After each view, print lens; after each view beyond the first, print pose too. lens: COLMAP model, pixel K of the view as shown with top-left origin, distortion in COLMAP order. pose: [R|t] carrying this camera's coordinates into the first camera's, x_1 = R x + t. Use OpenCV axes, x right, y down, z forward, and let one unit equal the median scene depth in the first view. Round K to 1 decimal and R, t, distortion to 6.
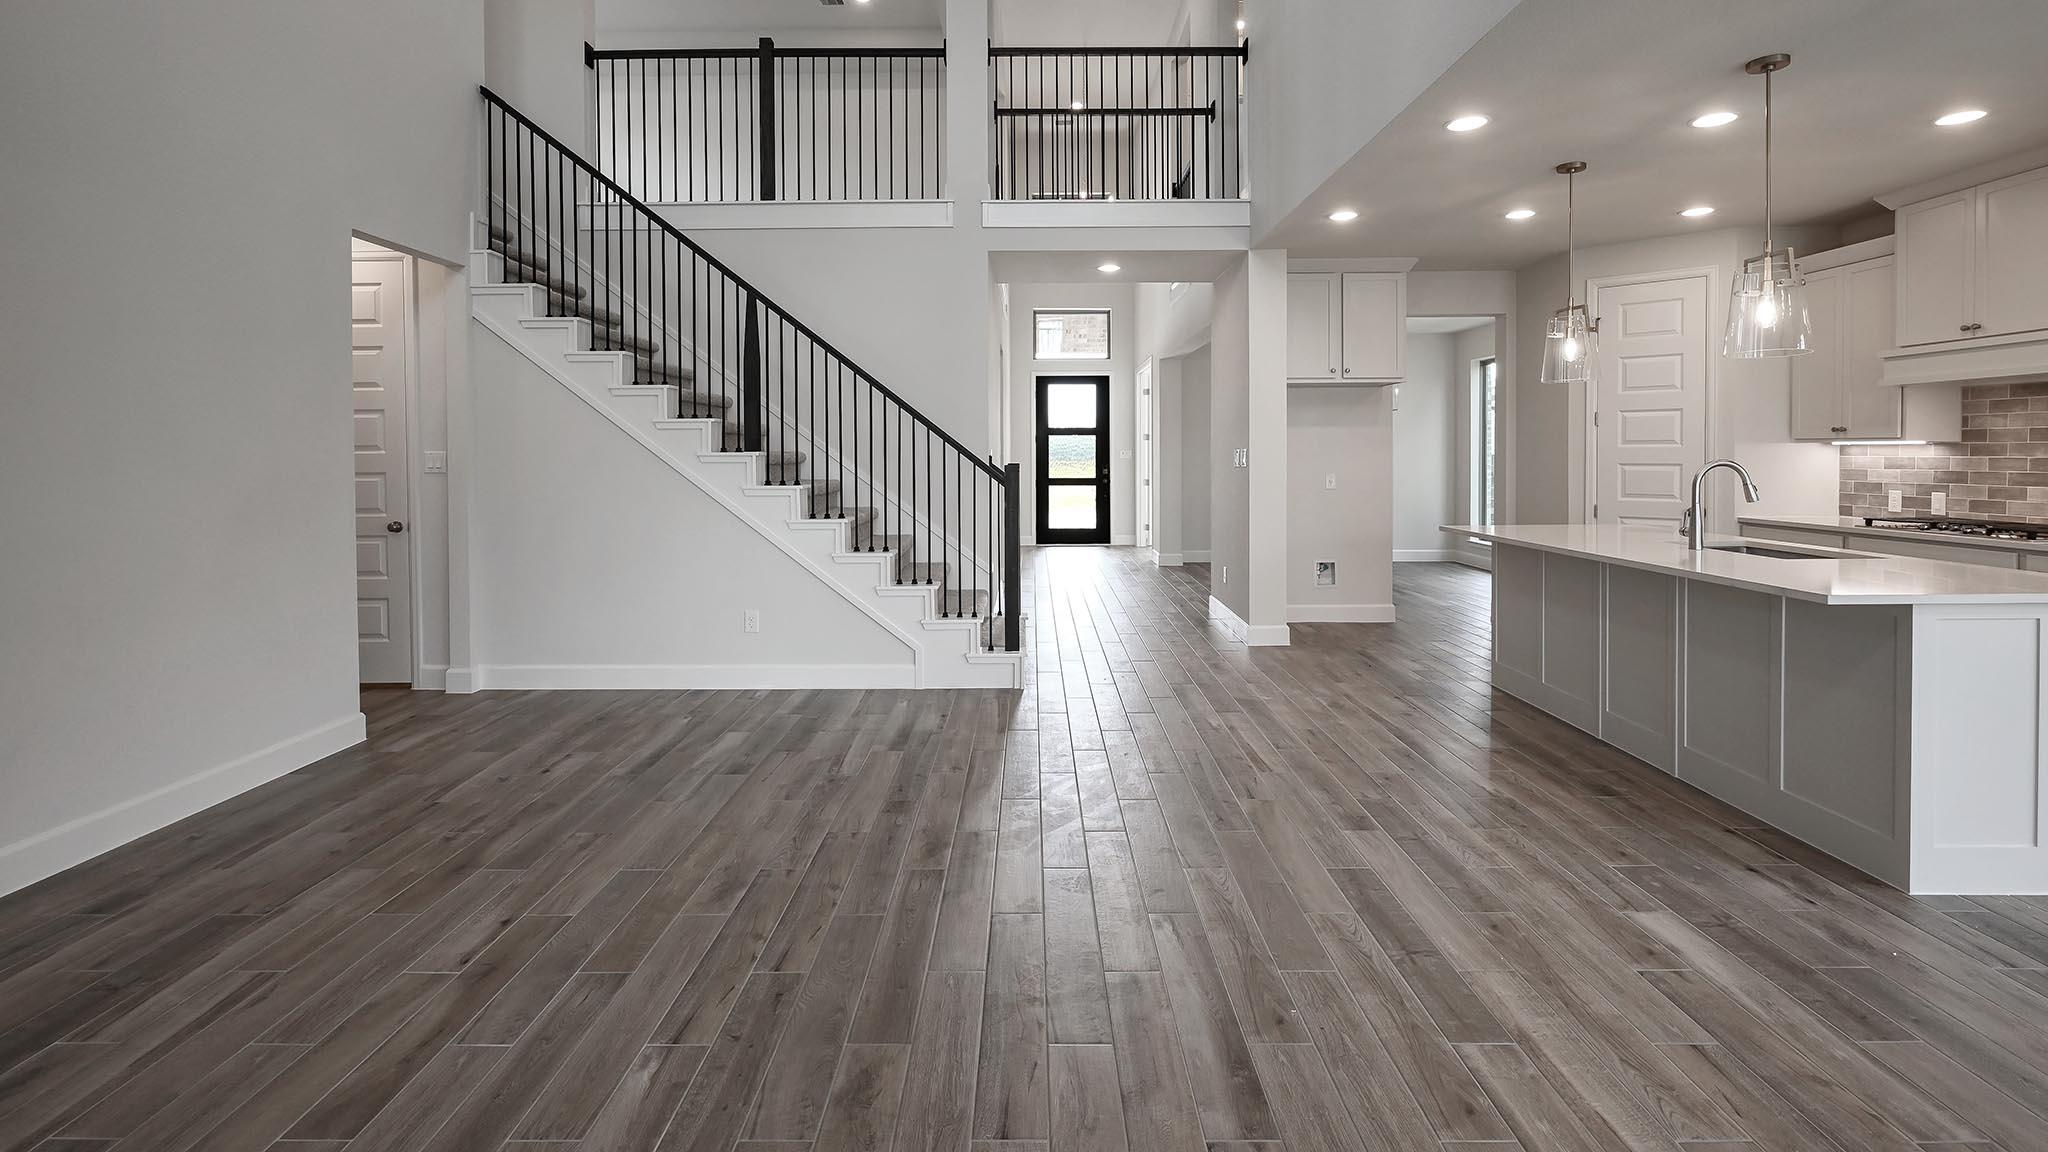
lens RADIAL K [[929.2, 0, 1022.4], [0, 929.2, 467.0], [0, 0, 1]] dist [-0.001478, 0.000255]
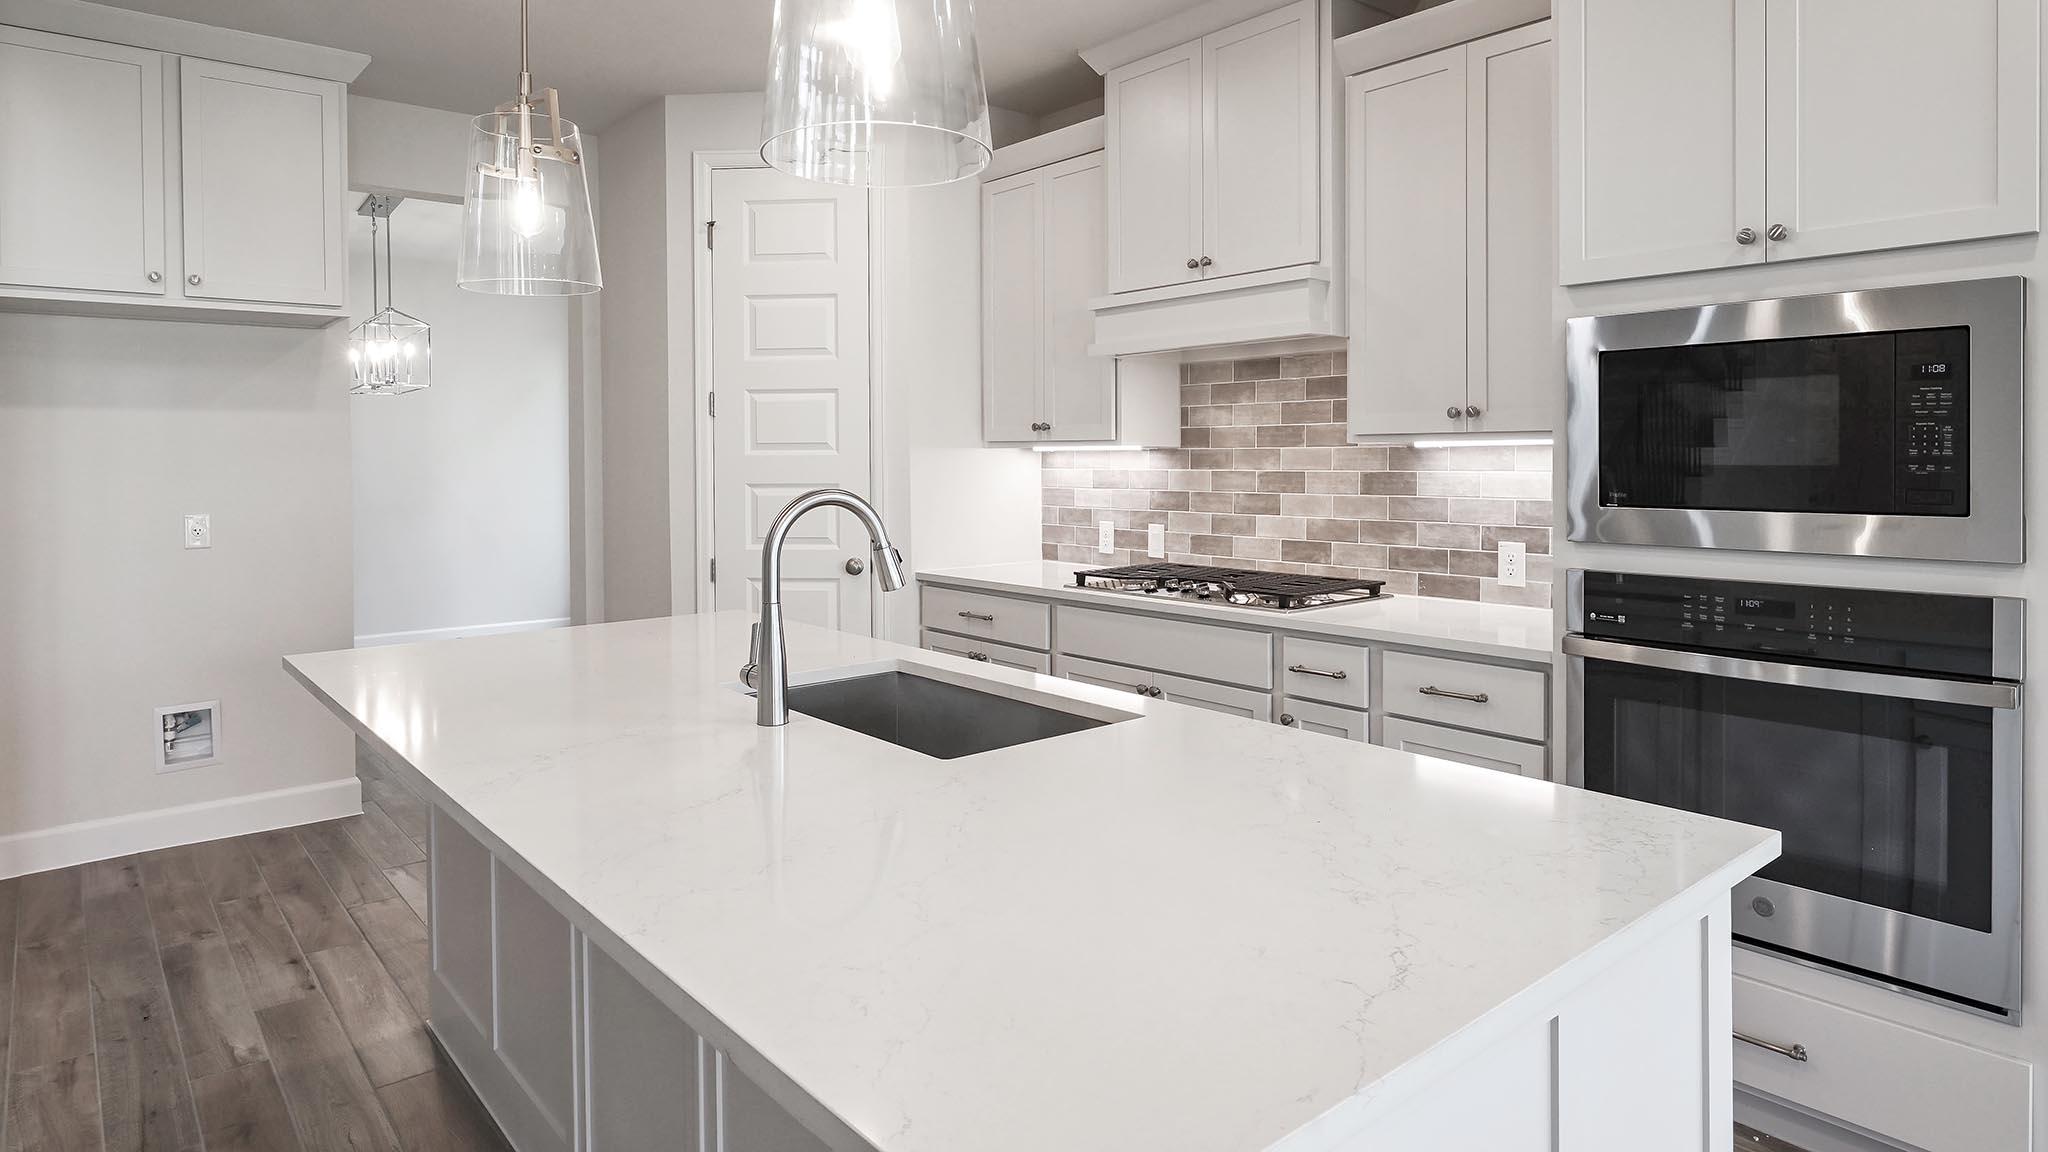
lens RADIAL K [[1164.6, 0, 1019.6], [0, 1164.6, 473.0], [0, 0, 1]] dist [-0.003094, -0.000804]
pose [[0.760101, -0.011251, 0.649707, 0.382203], [0.013591, 0.999907, 0.001415, -0.011391], [-0.649663, 0.007754, 0.760183, 0.440425]]
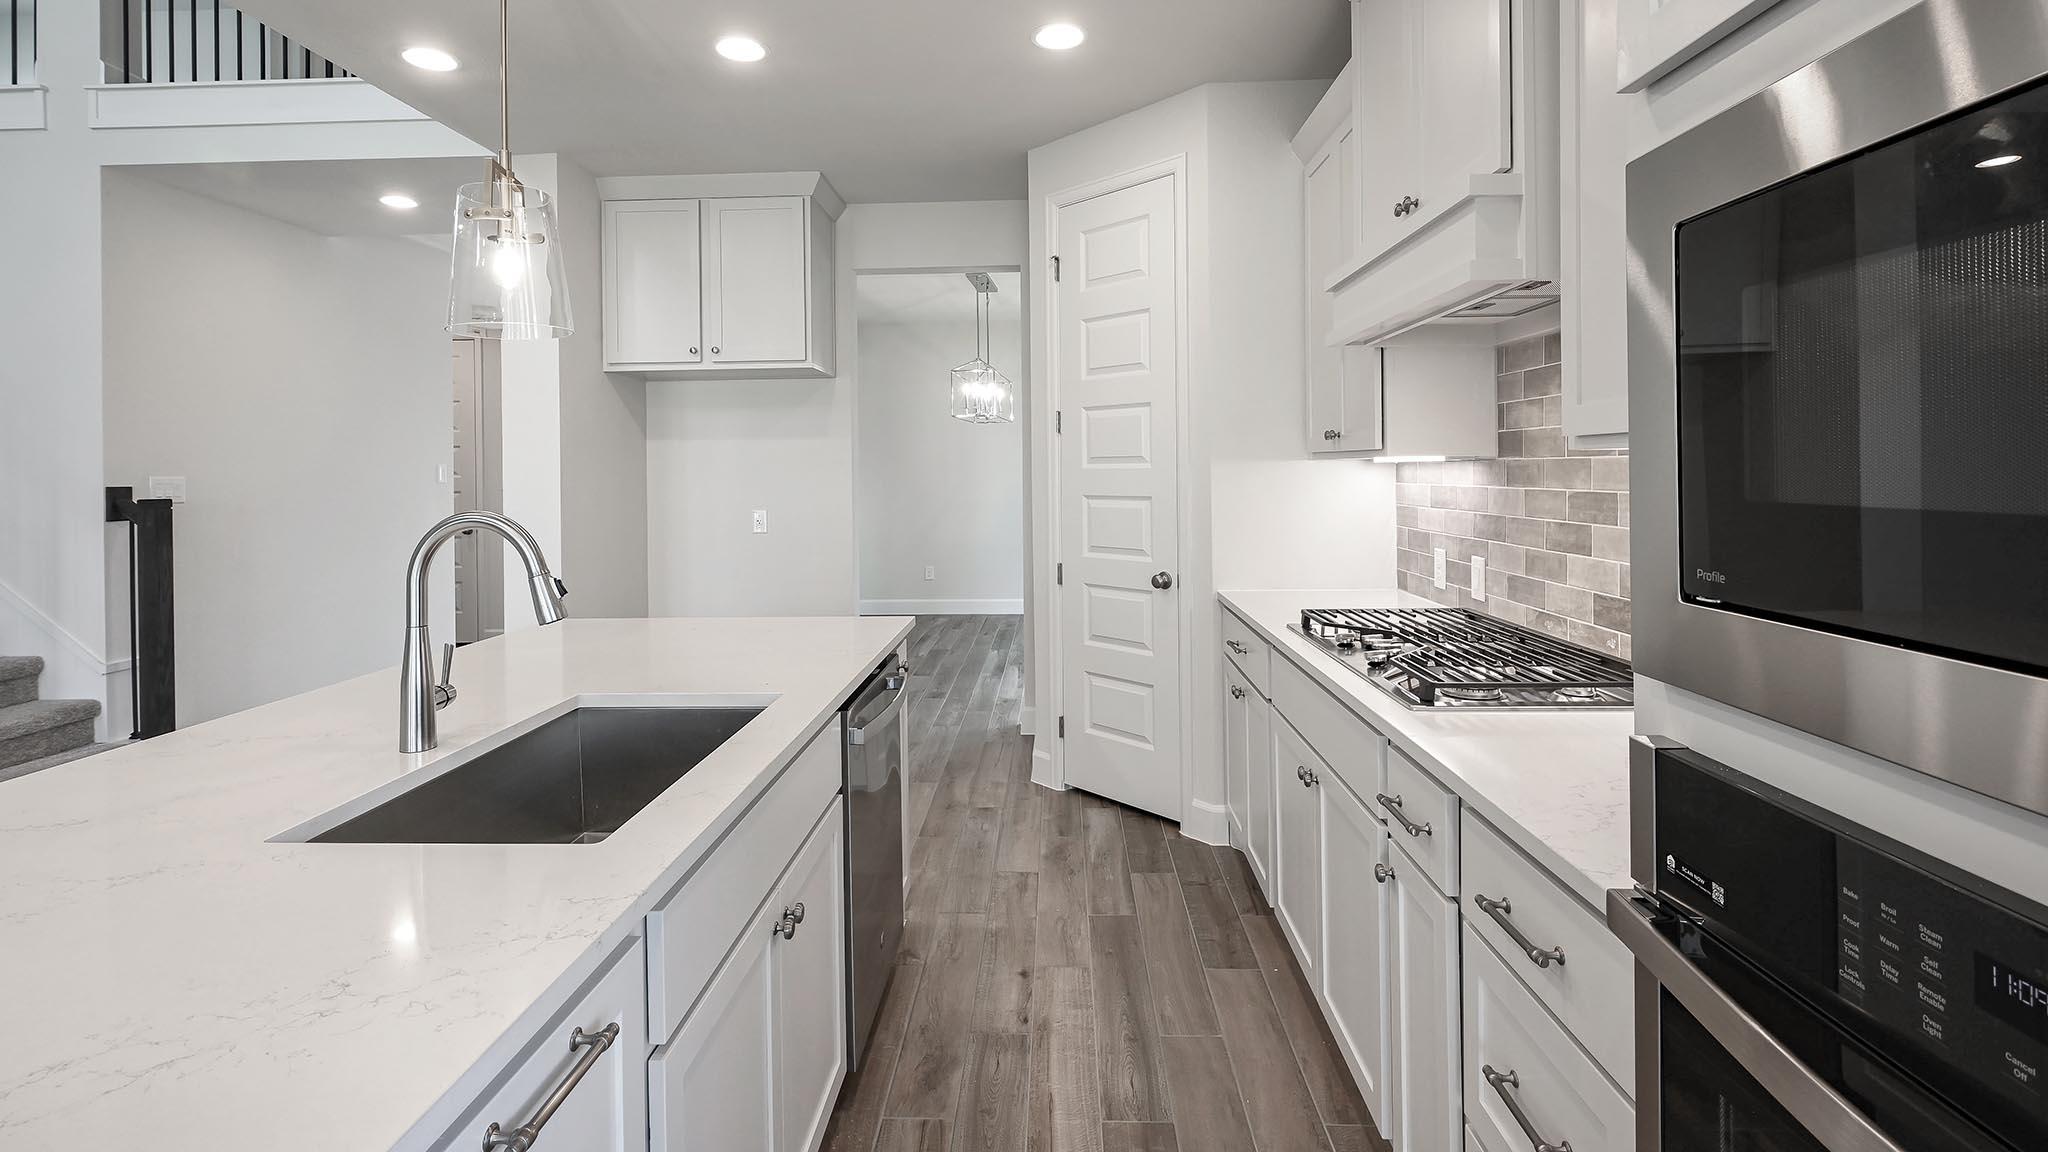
lens RADIAL K [[929.2, 0, 1022.4], [0, 929.2, 467.0], [0, 0, 1]] dist [-0.001478, 0.000255]
pose [[0.999451, -0.006694, -0.032435, 0.766232], [0.006108, 0.999817, -0.018148, -0.014175], [0.032551, 0.017940, 0.999309, 0.488077]]
